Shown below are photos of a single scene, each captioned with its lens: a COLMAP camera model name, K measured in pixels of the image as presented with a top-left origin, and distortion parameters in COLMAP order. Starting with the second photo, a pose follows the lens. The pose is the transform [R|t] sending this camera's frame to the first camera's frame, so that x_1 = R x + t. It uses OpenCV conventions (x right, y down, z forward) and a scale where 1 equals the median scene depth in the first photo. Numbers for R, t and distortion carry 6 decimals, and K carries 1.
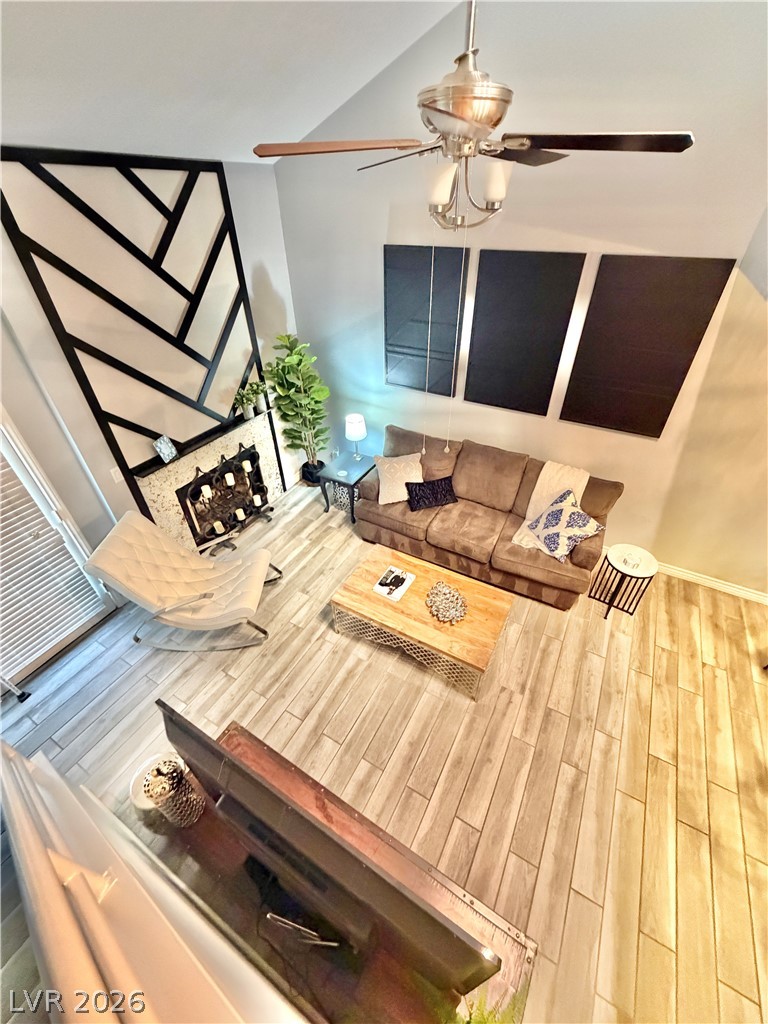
lens RADIAL K [[407.0, 0, 384.0], [0, 407.0, 512.0], [0, 0, 1]] dist [-0.001233, 0.000065]
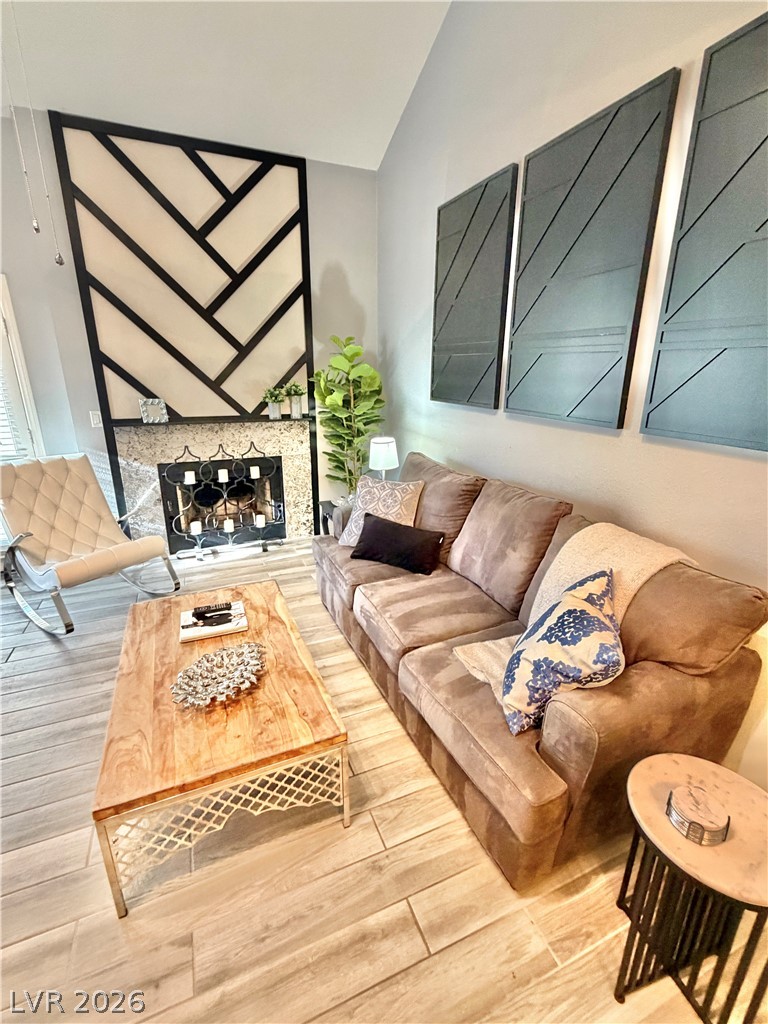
lens RADIAL K [[459.9, 0, 384.8], [0, 459.9, 512.9], [0, 0, 1]] dist [-0.001680, 0.000428]
pose [[0.793674, 0.199246, -0.574789, 0.565216], [-0.382938, 0.897792, -0.217552, 0.084384], [0.472695, 0.392774, 0.788852, 0.537704]]
